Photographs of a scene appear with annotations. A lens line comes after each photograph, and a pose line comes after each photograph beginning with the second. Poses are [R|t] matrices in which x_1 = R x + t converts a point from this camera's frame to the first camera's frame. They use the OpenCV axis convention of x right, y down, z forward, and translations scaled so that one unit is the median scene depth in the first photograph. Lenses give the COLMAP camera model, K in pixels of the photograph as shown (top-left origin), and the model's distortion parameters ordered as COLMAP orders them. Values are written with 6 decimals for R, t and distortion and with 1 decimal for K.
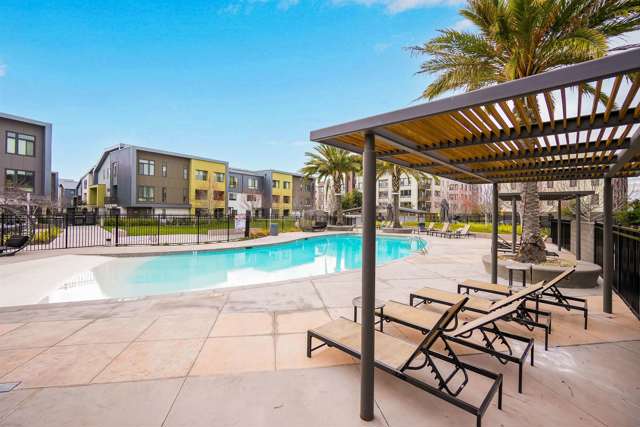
lens RADIAL K [[278.6, 0, 320.6], [0, 278.6, 212.7], [0, 0, 1]] dist [-0.004194, -0.000067]
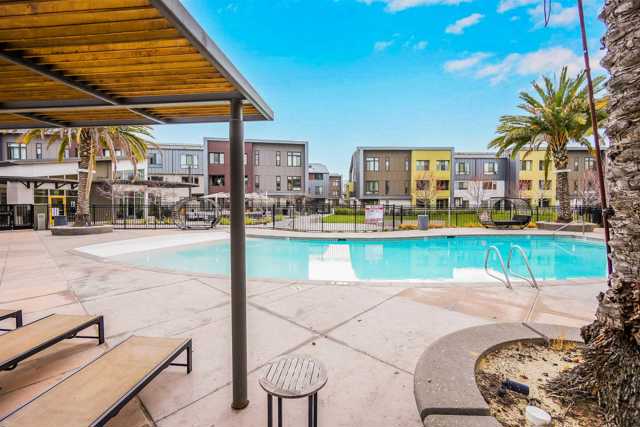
lens RADIAL K [[278.6, 0, 322.0], [0, 278.6, 212.5], [0, 0, 1]] dist [-0.004194, -0.000067]
pose [[0.612971, 0.014662, -0.789969, 0.134247], [0.007615, 0.999672, 0.024464, 0.004720], [0.790068, -0.021011, 0.612658, 0.121470]]
